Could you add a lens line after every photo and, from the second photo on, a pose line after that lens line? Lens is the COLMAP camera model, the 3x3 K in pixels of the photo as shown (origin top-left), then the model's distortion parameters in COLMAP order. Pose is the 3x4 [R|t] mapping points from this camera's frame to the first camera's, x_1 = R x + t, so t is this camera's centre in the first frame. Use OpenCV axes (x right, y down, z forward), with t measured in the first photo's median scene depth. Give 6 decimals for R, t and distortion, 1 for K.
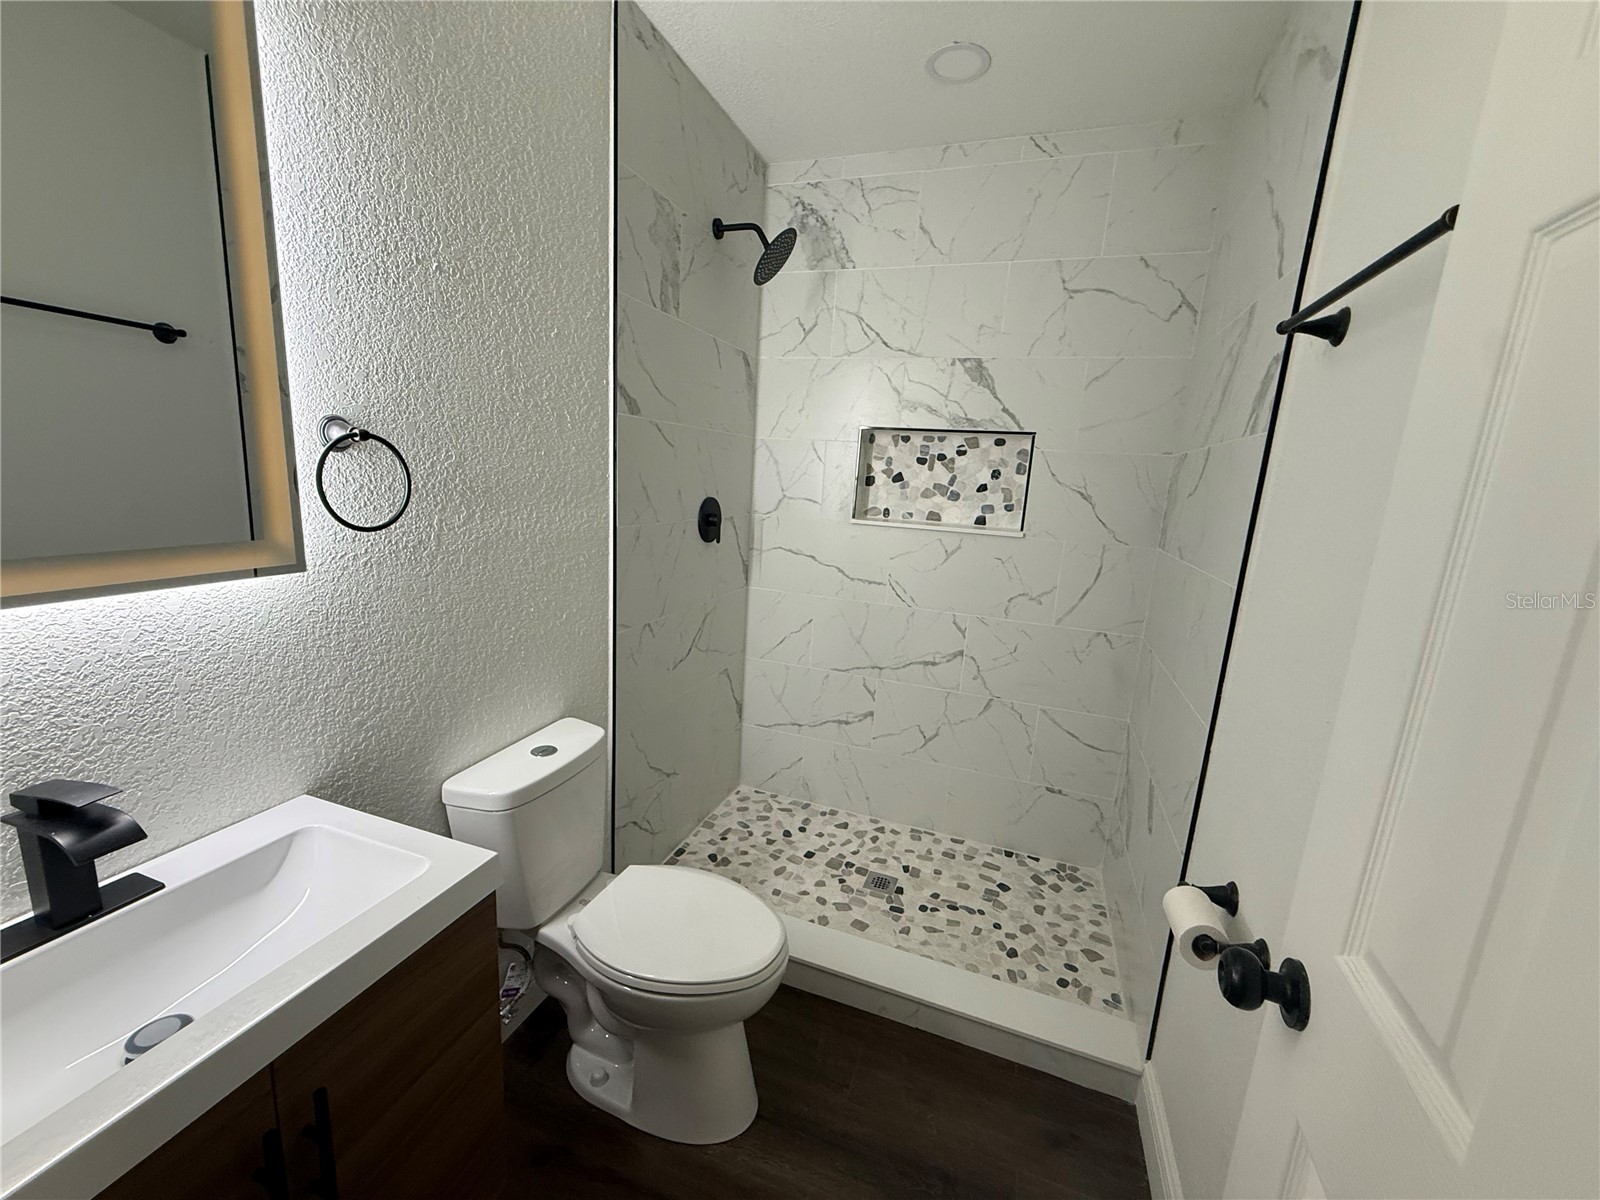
lens RADIAL K [[638.4, 0, 795.4], [0, 638.4, 600.0], [0, 0, 1]] dist [0.002129, -0.000947]
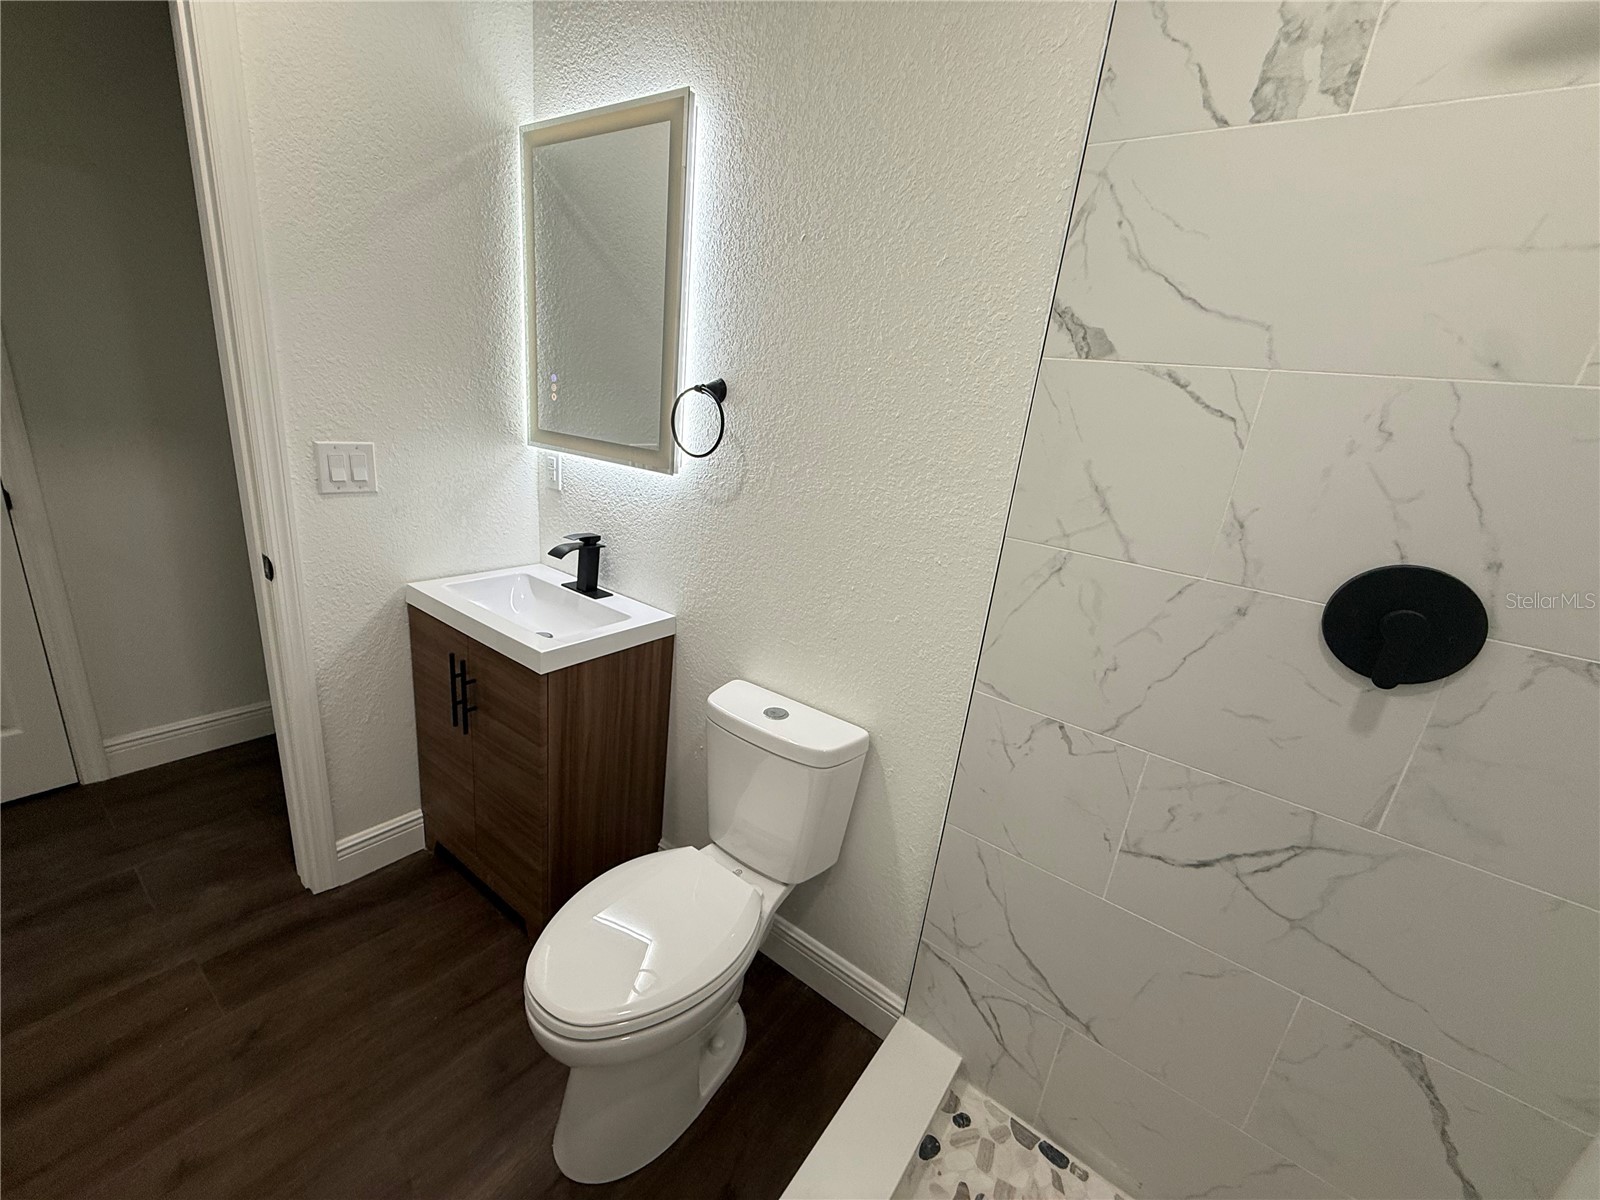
lens RADIAL K [[638.4, 0, 799.7], [0, 638.4, 600.0], [0, 0, 1]] dist [0.002129, -0.000947]
pose [[-0.273105, 0.199622, -0.941044, 0.400992], [-0.309705, 0.907905, 0.282473, -0.173754], [0.910767, 0.368591, -0.186130, 0.947739]]
